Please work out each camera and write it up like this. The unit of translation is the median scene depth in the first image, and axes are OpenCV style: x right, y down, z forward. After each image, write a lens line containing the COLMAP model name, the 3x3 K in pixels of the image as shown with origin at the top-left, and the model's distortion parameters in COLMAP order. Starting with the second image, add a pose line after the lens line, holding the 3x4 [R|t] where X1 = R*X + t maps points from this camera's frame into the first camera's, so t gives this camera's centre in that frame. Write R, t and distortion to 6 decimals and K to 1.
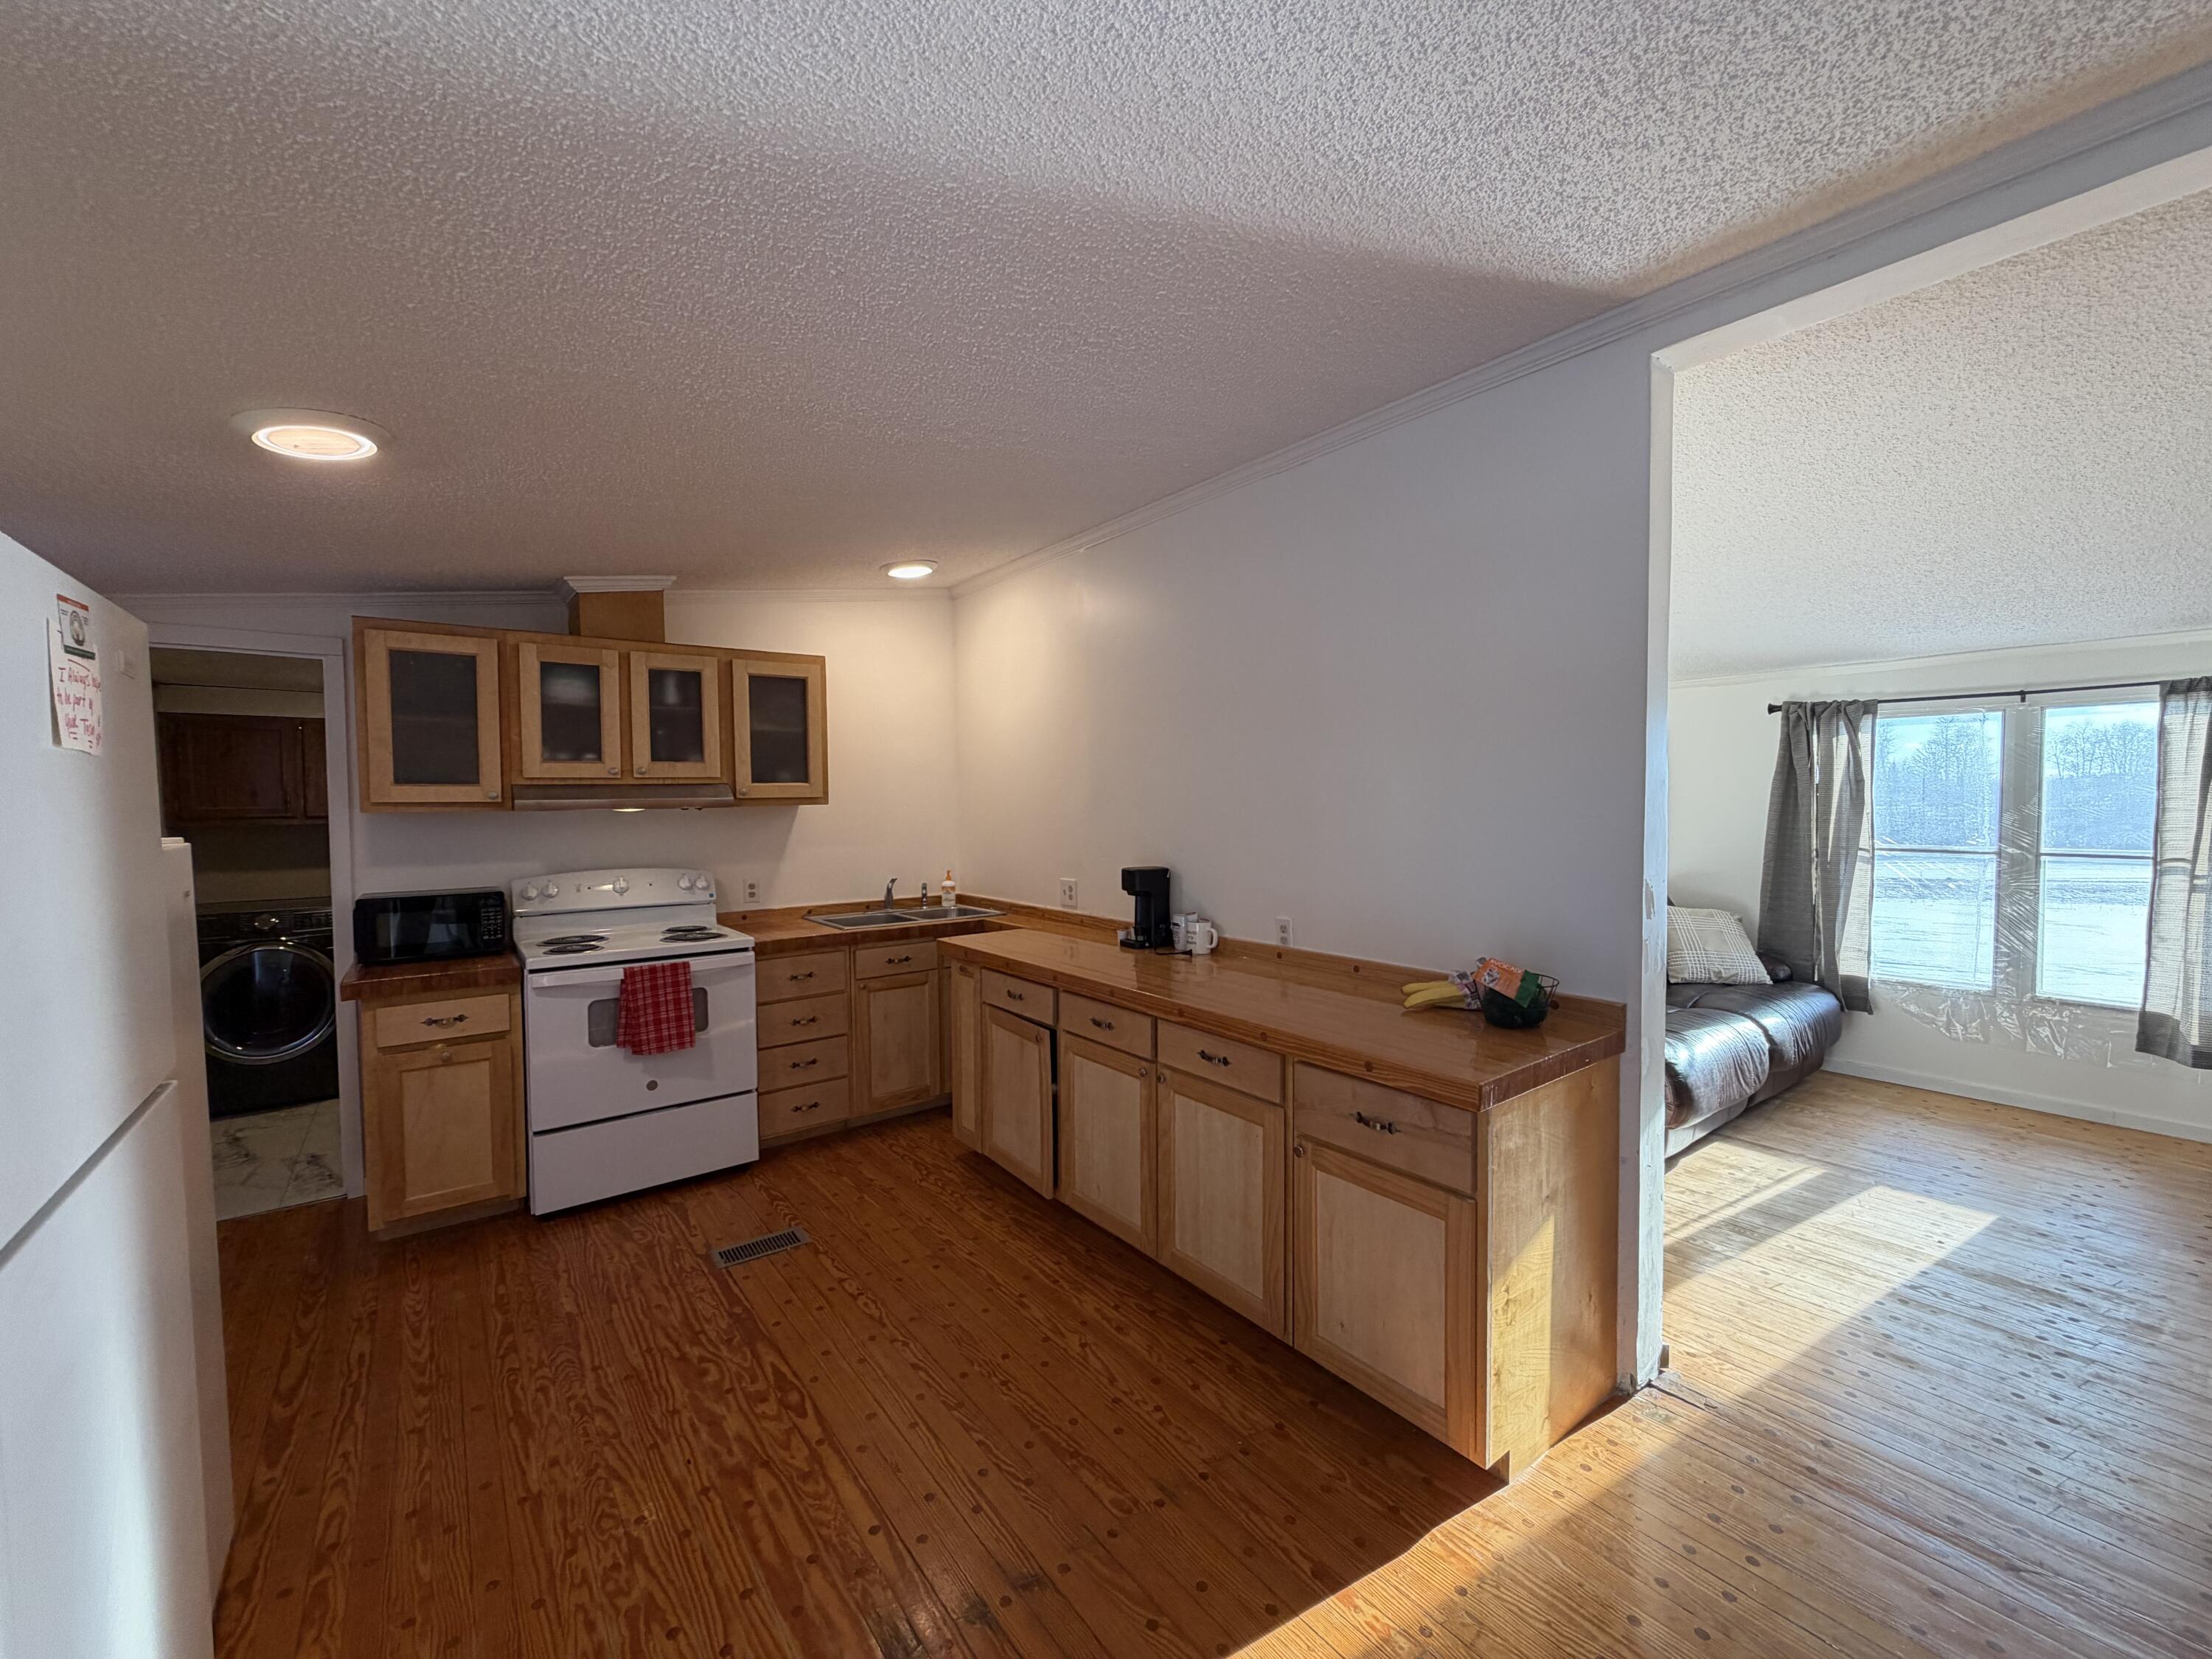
lens RADIAL K [[878.6, 0, 1096.9], [0, 878.6, 830.7], [0, 0, 1]] dist [-0.000592, 0.000670]
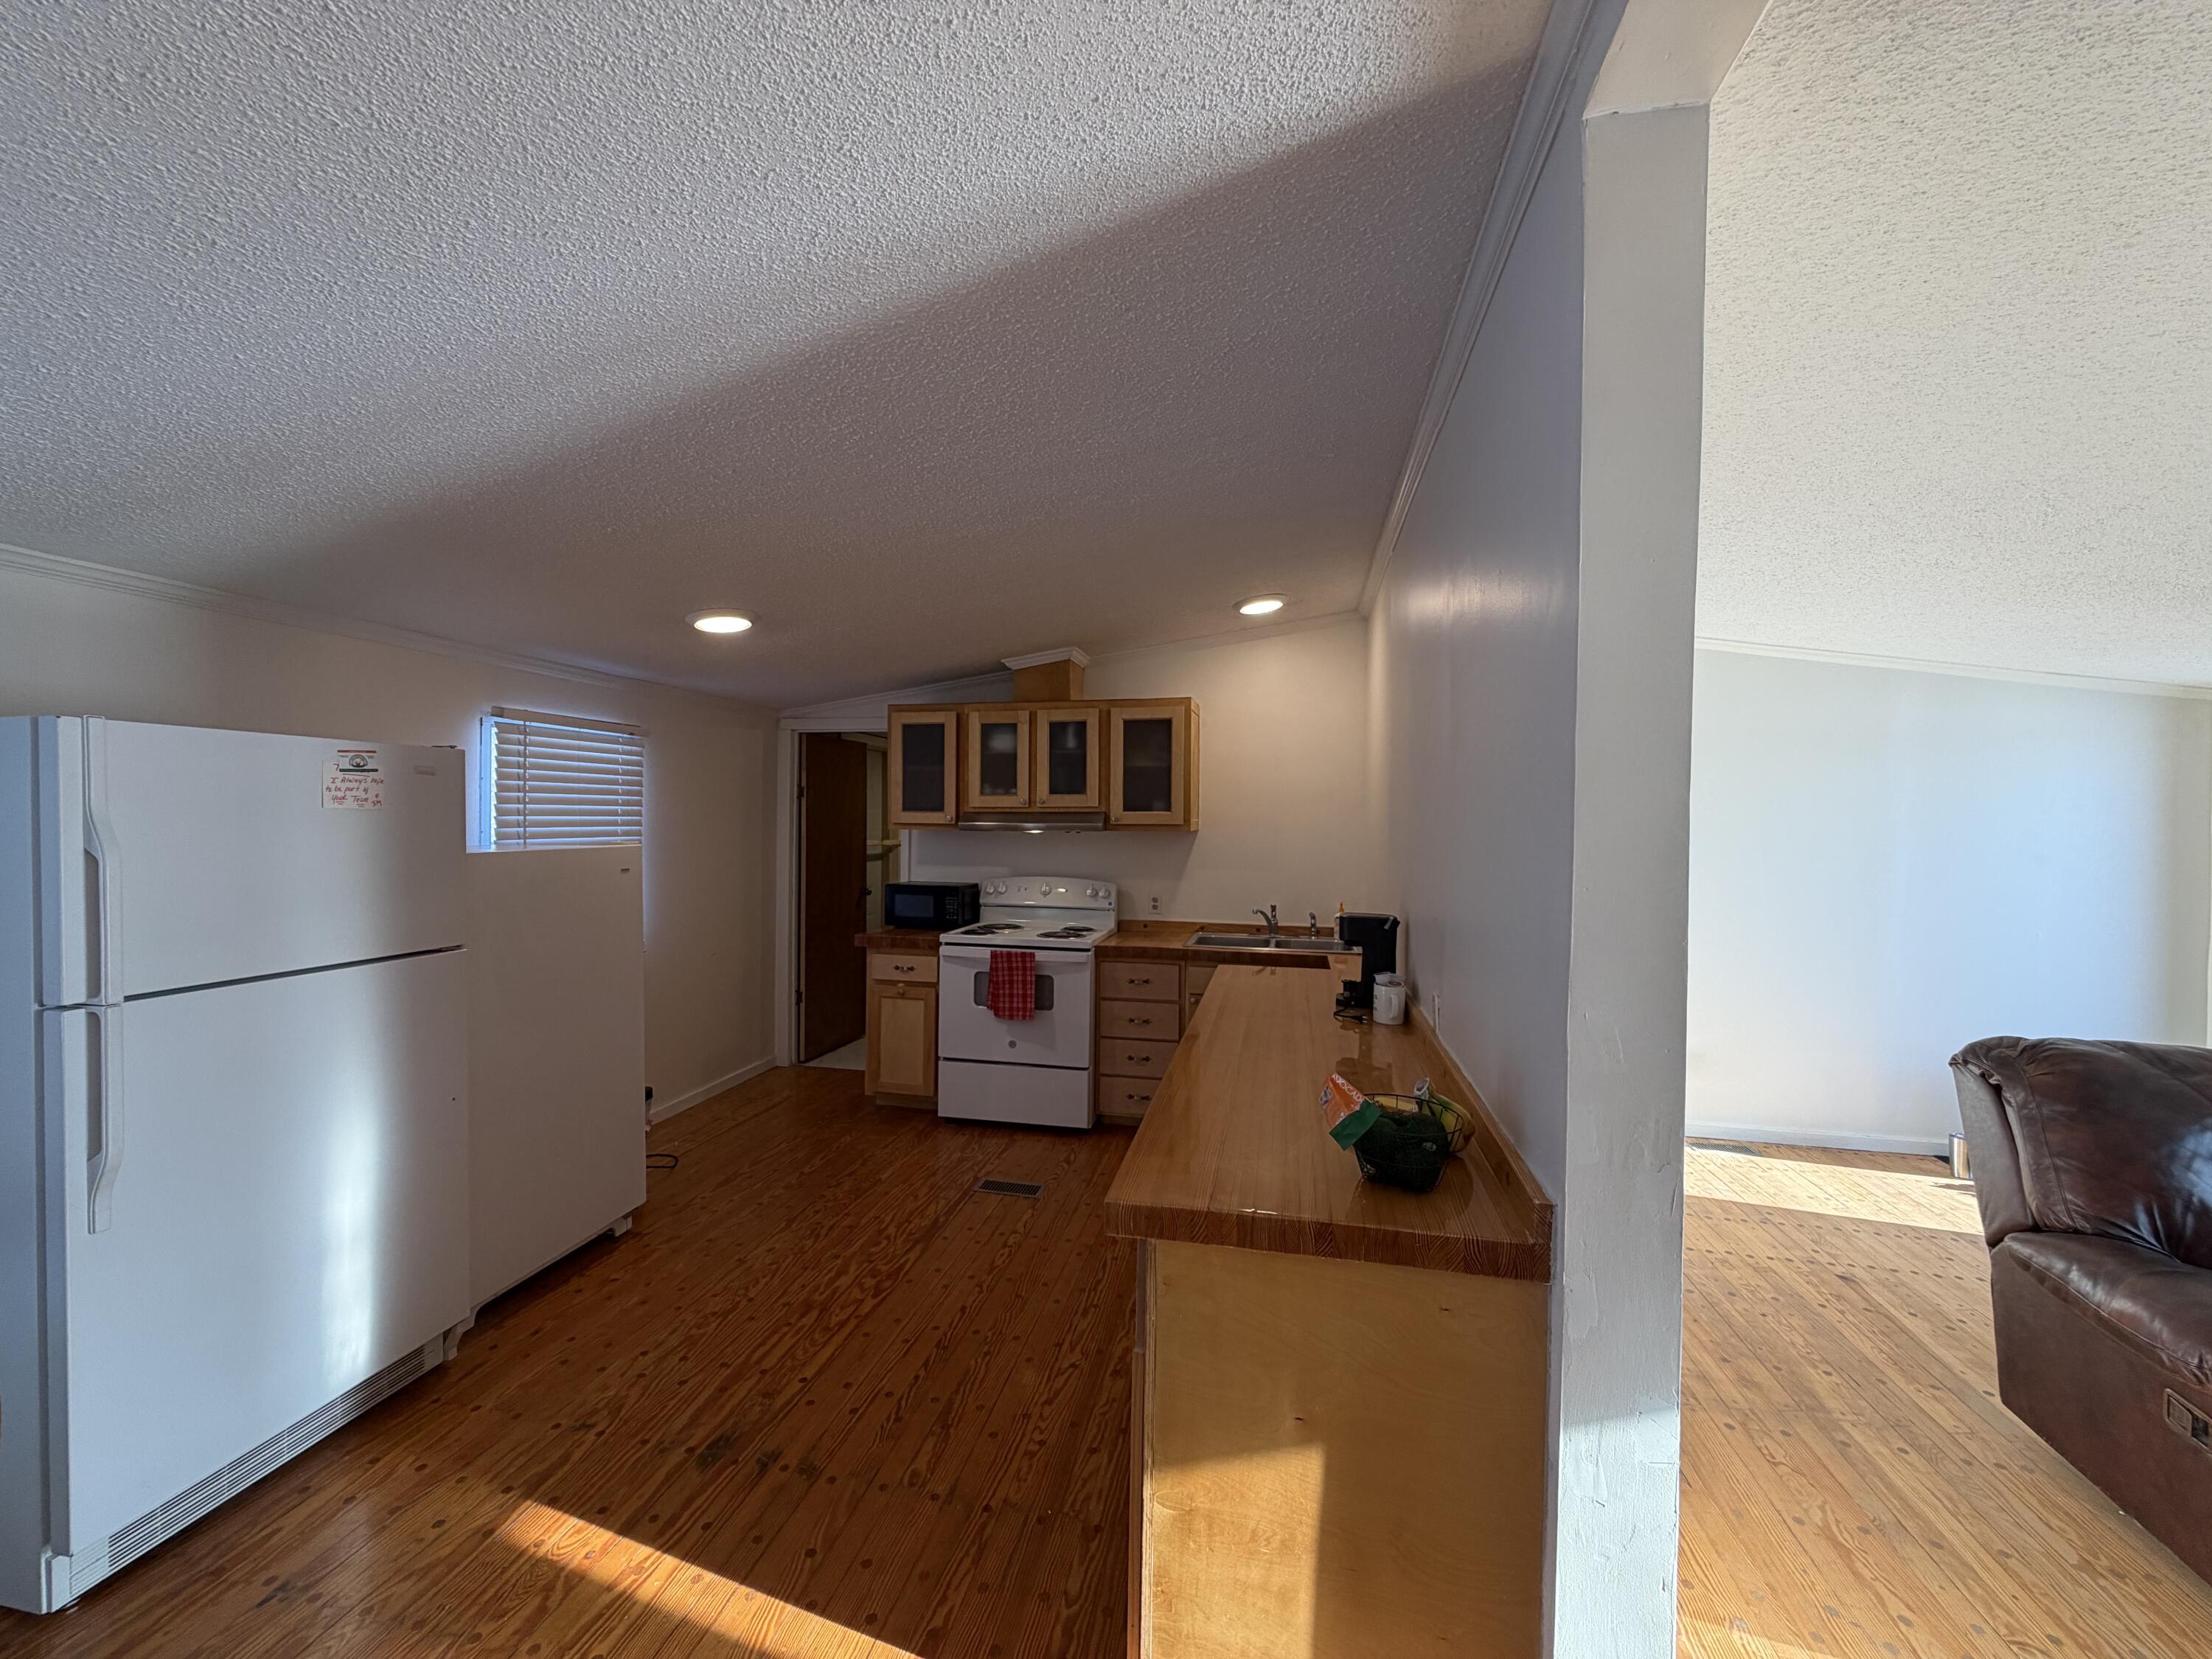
lens RADIAL K [[878.6, 0, 1098.0], [0, 878.6, 829.5], [0, 0, 1]] dist [-0.000592, 0.000670]
pose [[0.651833, 0.026690, -0.757893, 0.558753], [-0.044090, 0.999024, -0.002738, -0.029512], [0.757080, 0.035200, 0.652373, 0.239595]]
